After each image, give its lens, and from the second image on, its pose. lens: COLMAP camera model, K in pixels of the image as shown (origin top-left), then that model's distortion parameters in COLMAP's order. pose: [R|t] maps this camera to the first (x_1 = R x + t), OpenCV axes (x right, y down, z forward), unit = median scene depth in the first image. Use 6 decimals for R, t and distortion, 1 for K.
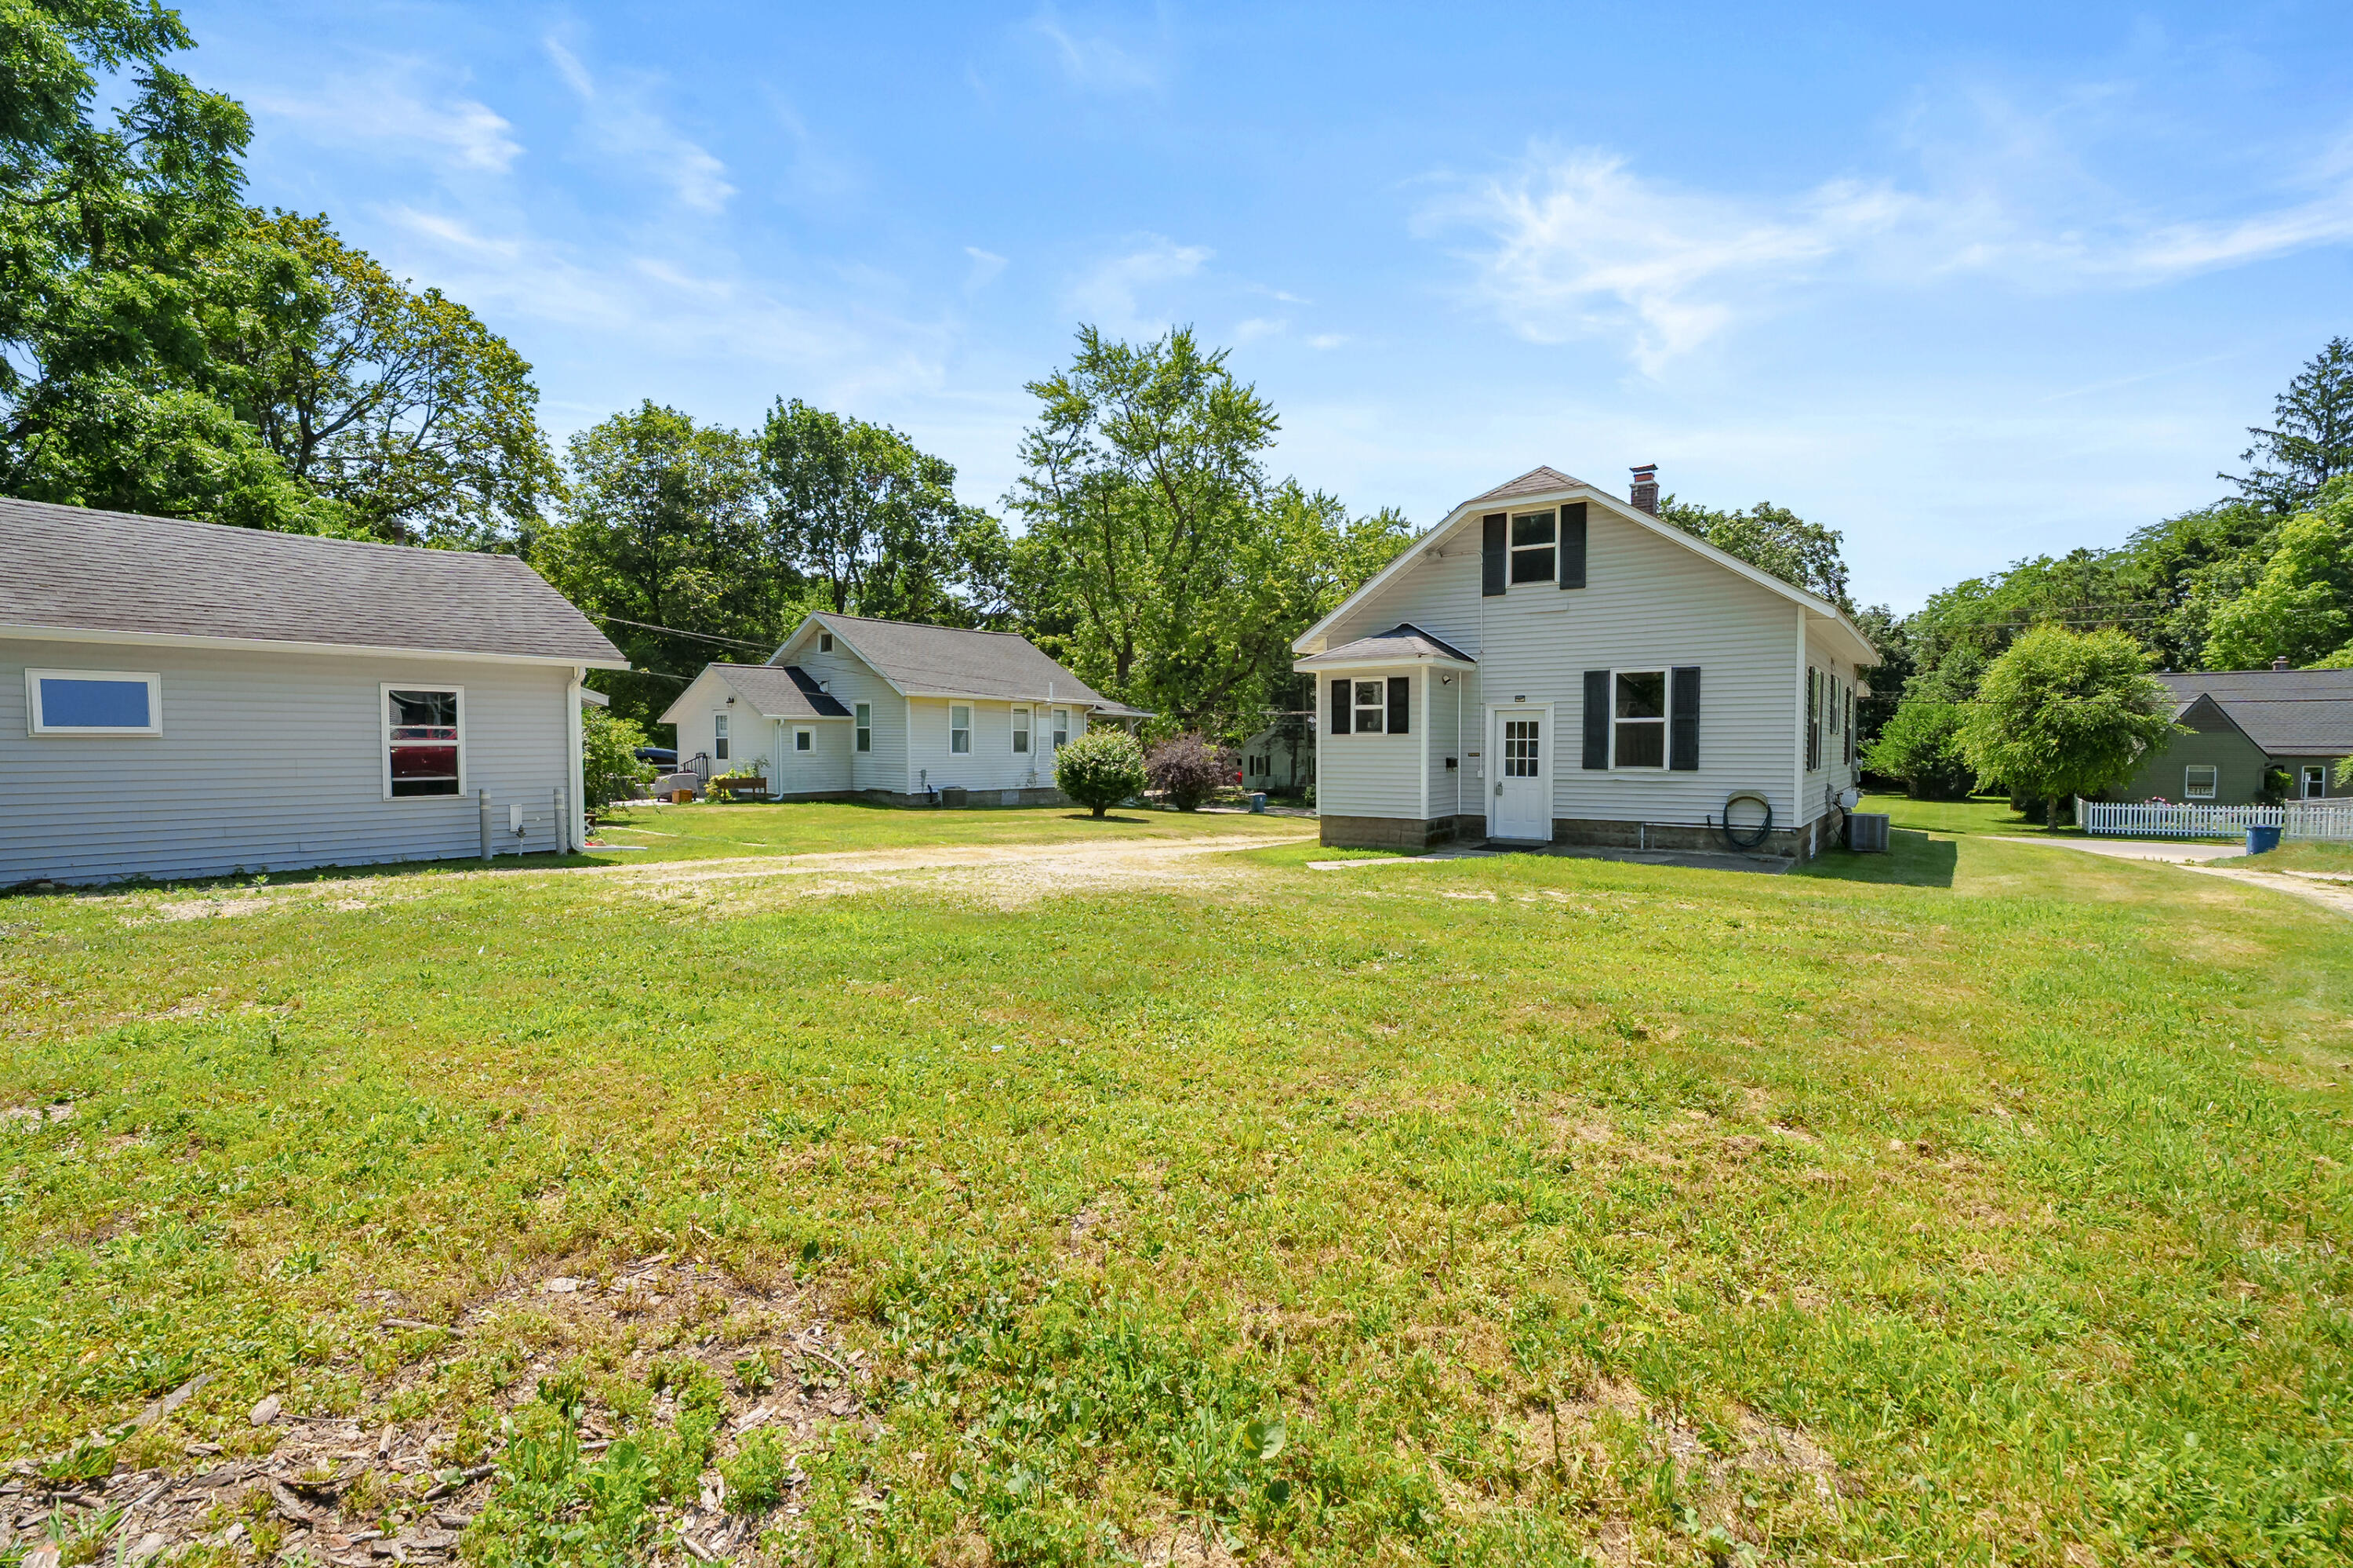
lens RADIAL K [[1072.2, 0, 1142.7], [0, 1072.2, 783.1], [0, 0, 1]] dist [0.000894, 0.000086]
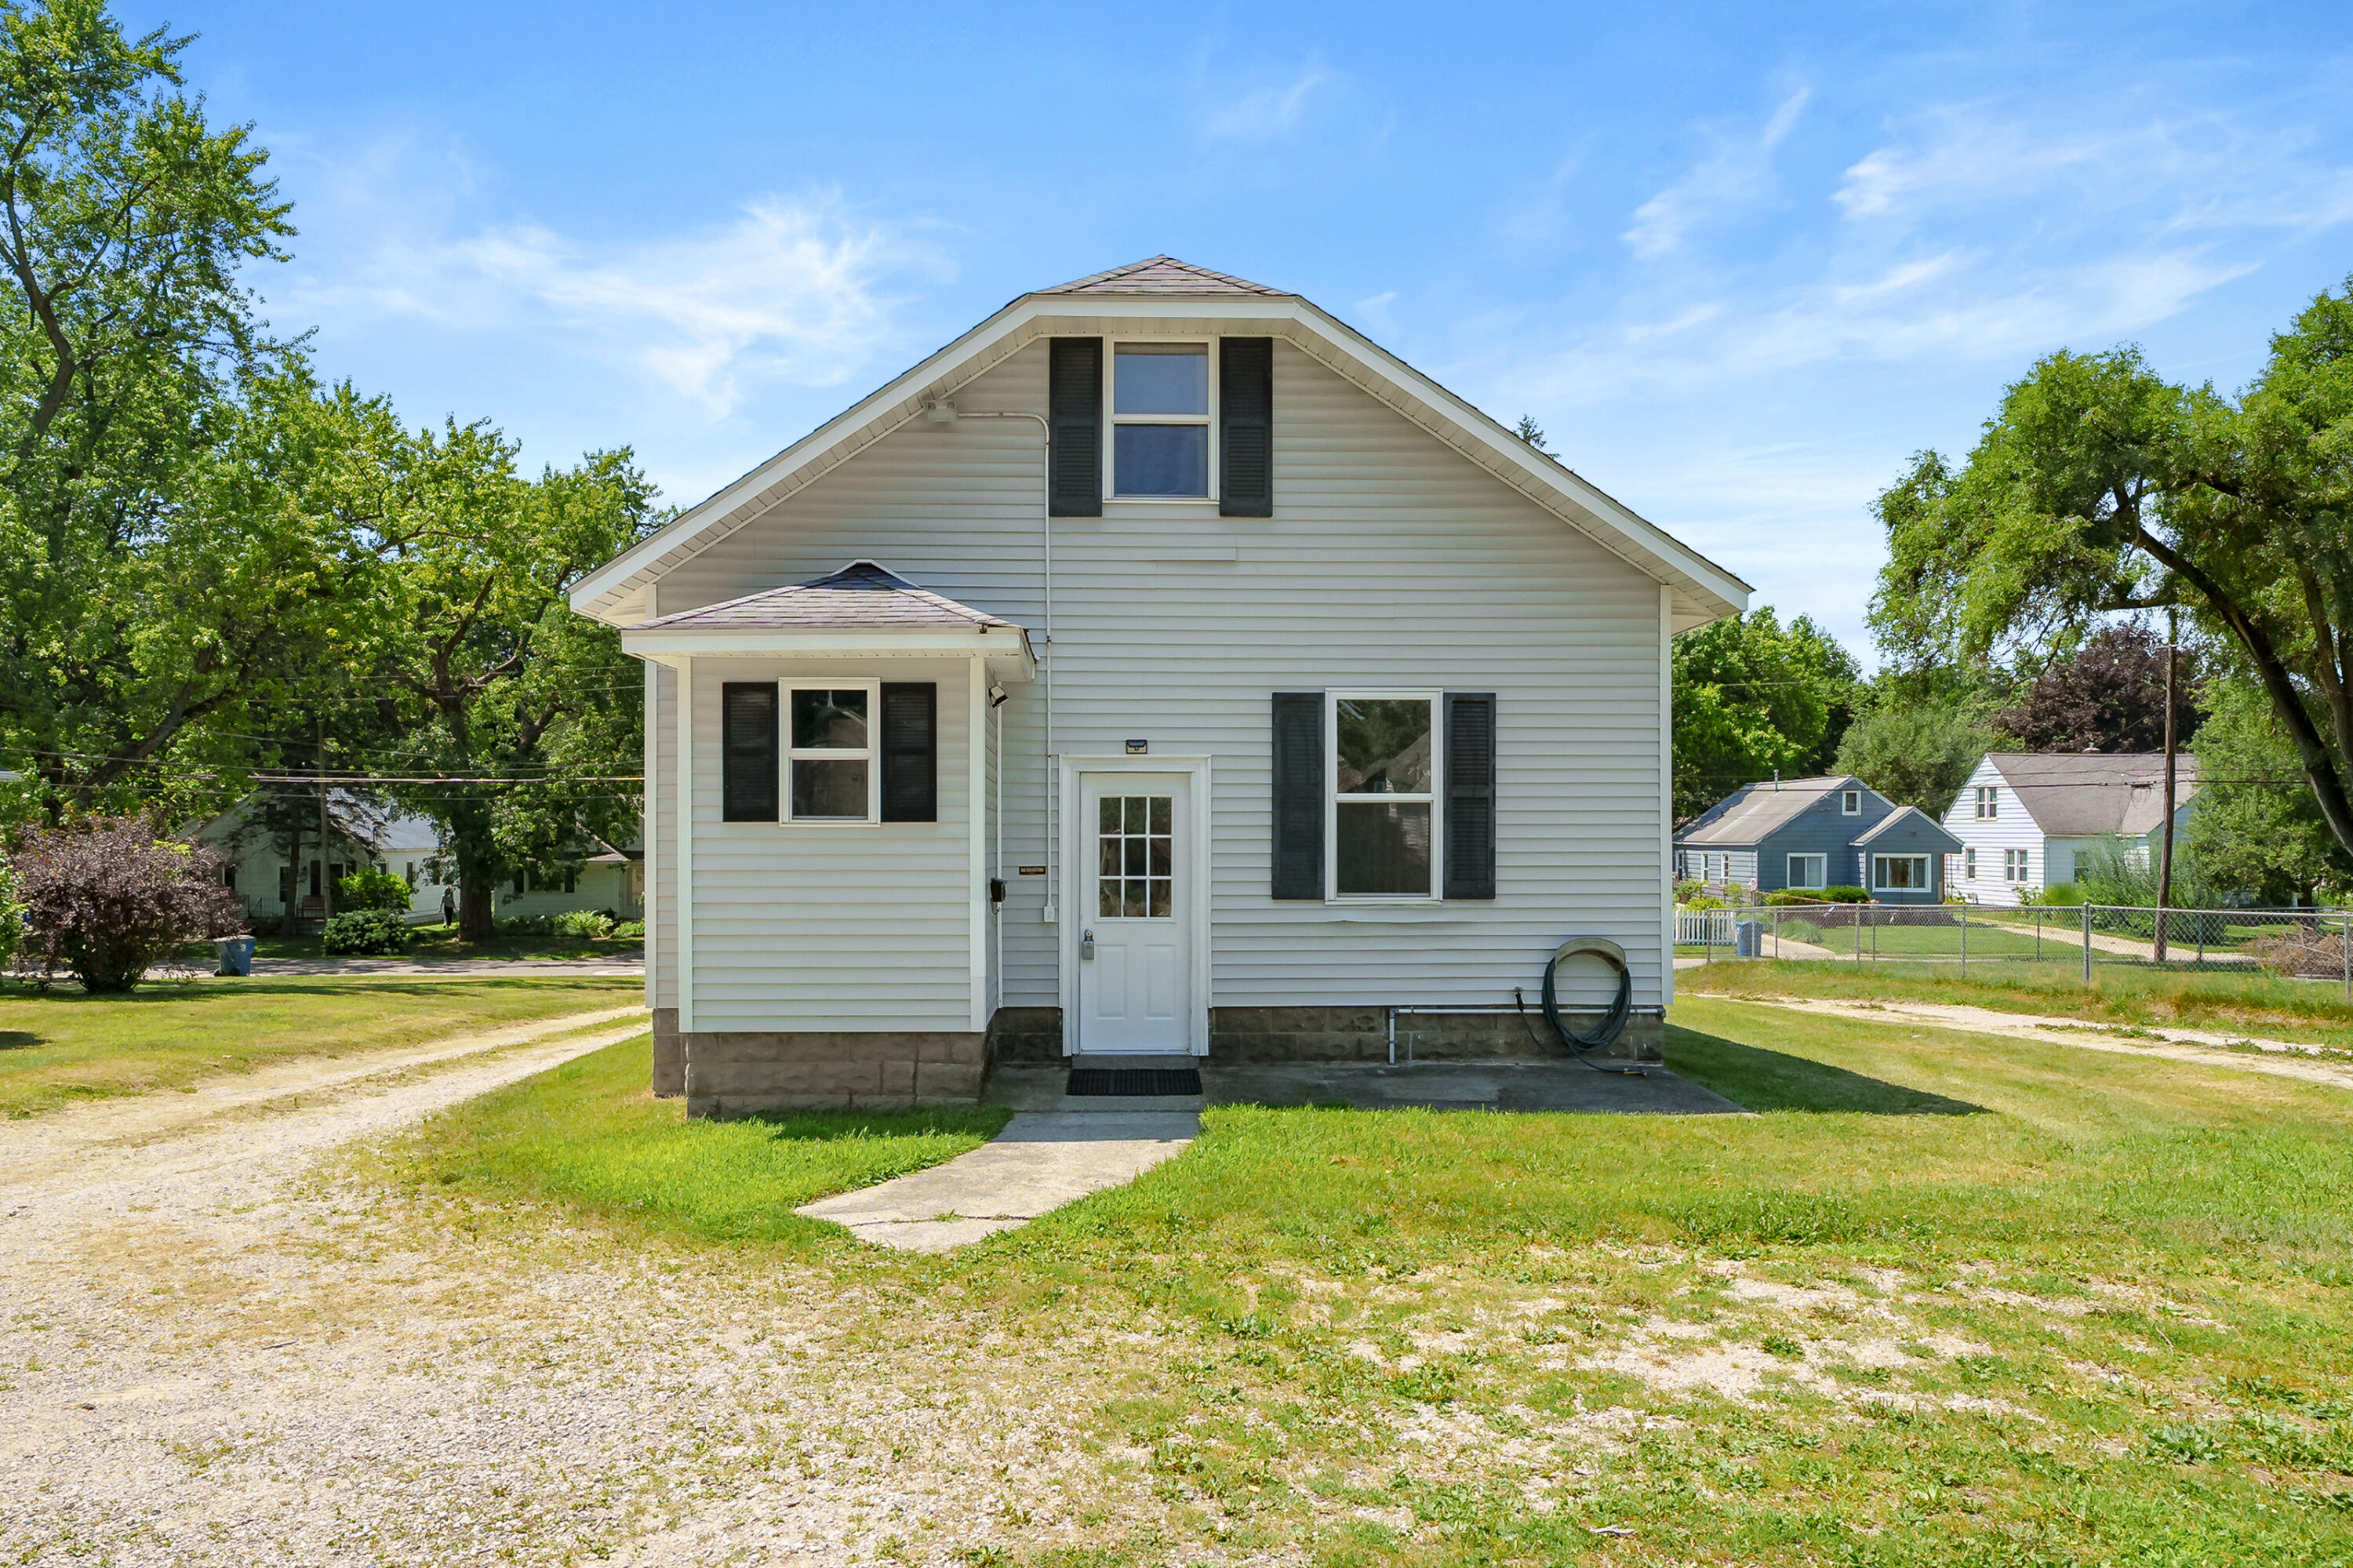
lens RADIAL K [[1574.0, 0, 1176.5], [0, 1574.0, 826.9], [0, 0, 1]] dist [-0.050514, 0.042876]
pose [[0.770855, 0.004940, 0.636991, -0.058534], [0.022645, 0.999125, -0.035153, -0.020741], [-0.636607, 0.041523, 0.770069, 0.474368]]
